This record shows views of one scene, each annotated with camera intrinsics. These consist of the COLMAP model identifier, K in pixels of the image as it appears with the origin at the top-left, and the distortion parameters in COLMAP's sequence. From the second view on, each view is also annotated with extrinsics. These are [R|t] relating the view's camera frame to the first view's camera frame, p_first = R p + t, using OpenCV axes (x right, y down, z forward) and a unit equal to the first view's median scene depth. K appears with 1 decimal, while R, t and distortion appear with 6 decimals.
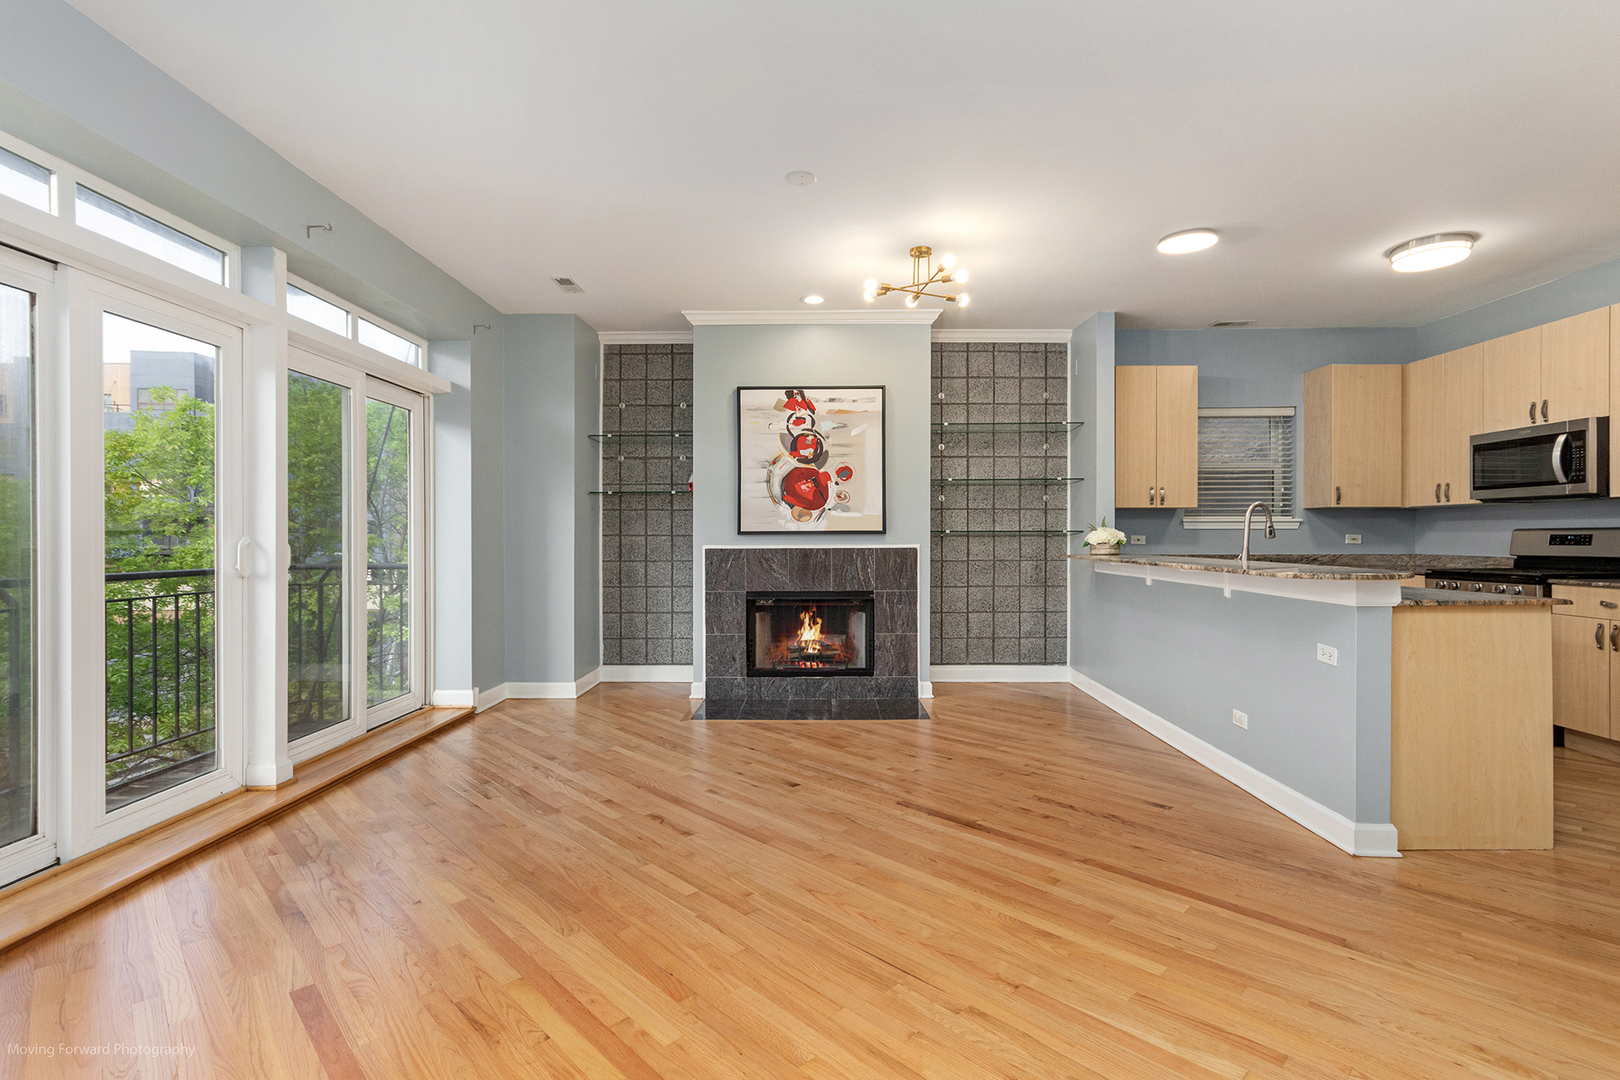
lens RADIAL K [[746.9, 0, 819.5], [0, 746.9, 537.5], [0, 0, 1]] dist [-0.000476, 0.000633]
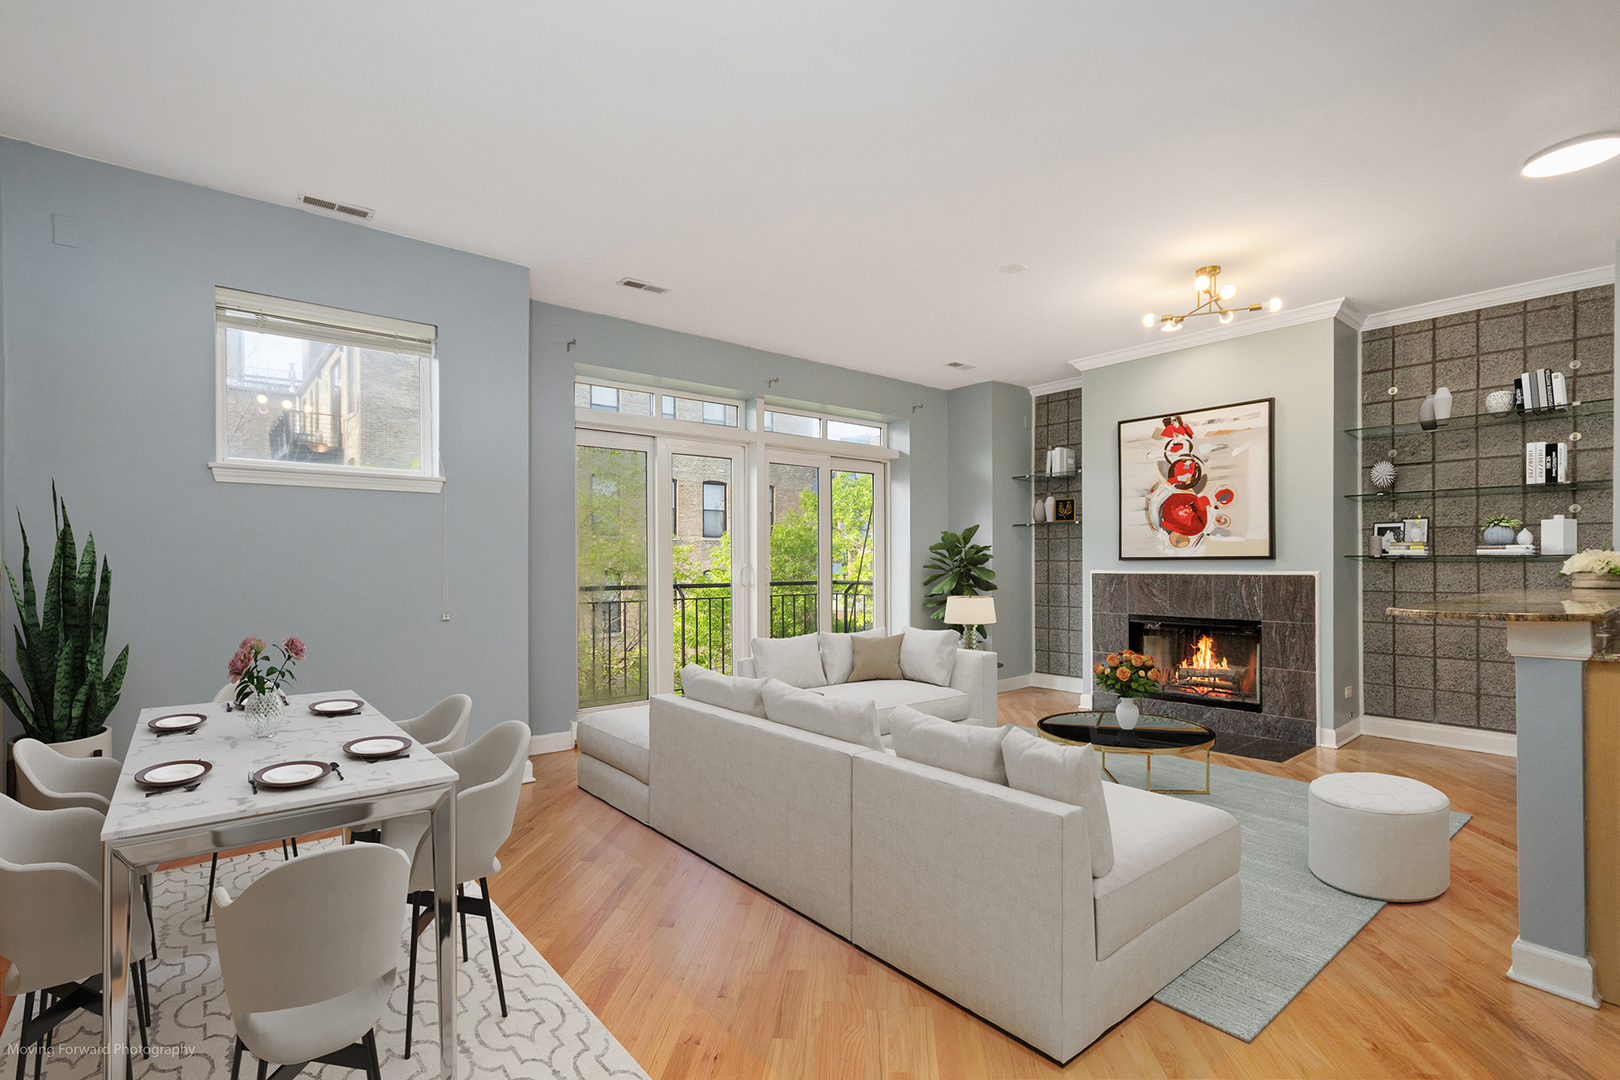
lens RADIAL K [[762.7, 0, 808.8], [0, 762.7, 559.3], [0, 0, 1]] dist [0.014514, -0.000159]
pose [[0.642595, -0.002028, -0.766204, 0.442970], [0.000787, 0.999998, -0.001986, -0.003717], [0.766206, 0.000673, 0.642595, -0.039737]]
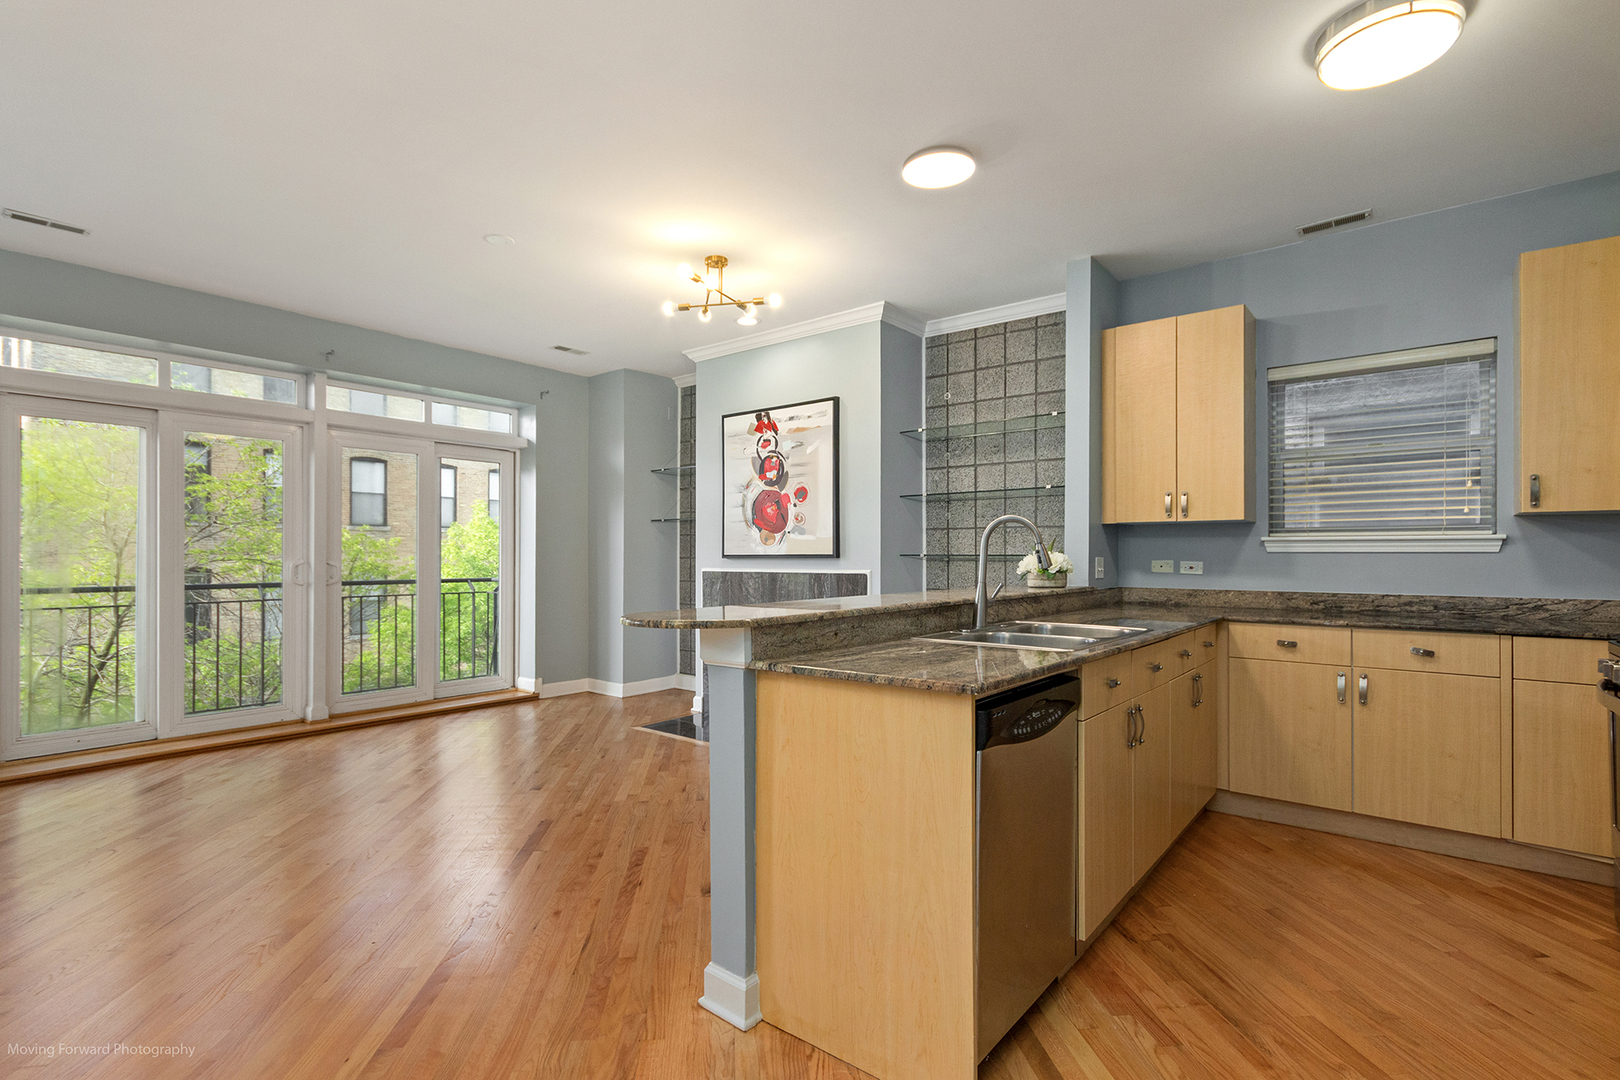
lens RADIAL K [[769.6, 0, 808.1], [0, 769.6, 547.4], [0, 0, 1]] dist [0.001767, 0.000675]
pose [[0.783122, -0.003779, -0.621857, 0.649050], [-0.003359, 0.999941, -0.010306, -0.007961], [0.621860, 0.010160, 0.783063, 0.238922]]
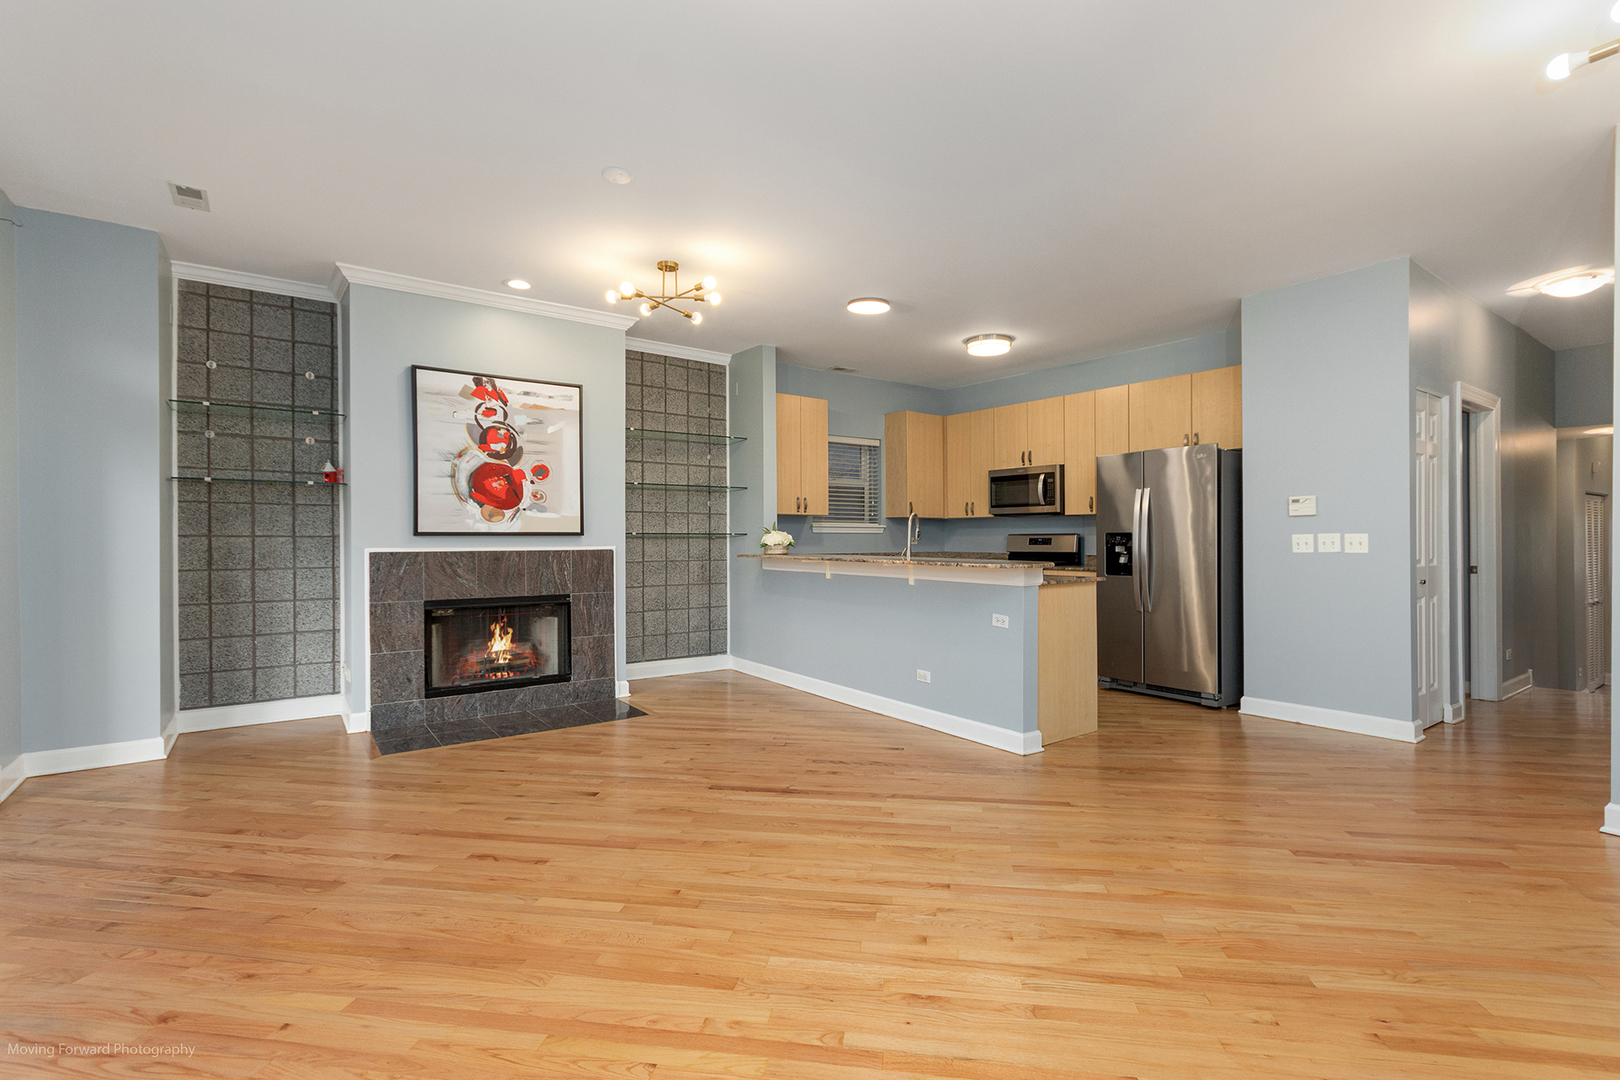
lens RADIAL K [[736.3, 0, 810.0], [0, 736.3, 540.0], [0, 0, 1]] dist [-0.000319, 0.000588]
pose [[0.803422, 0.000549, 0.595409, -0.248899], [-0.001011, 0.999999, 0.000442, 0.000073], [-0.595409, -0.000957, 0.803422, 0.042368]]
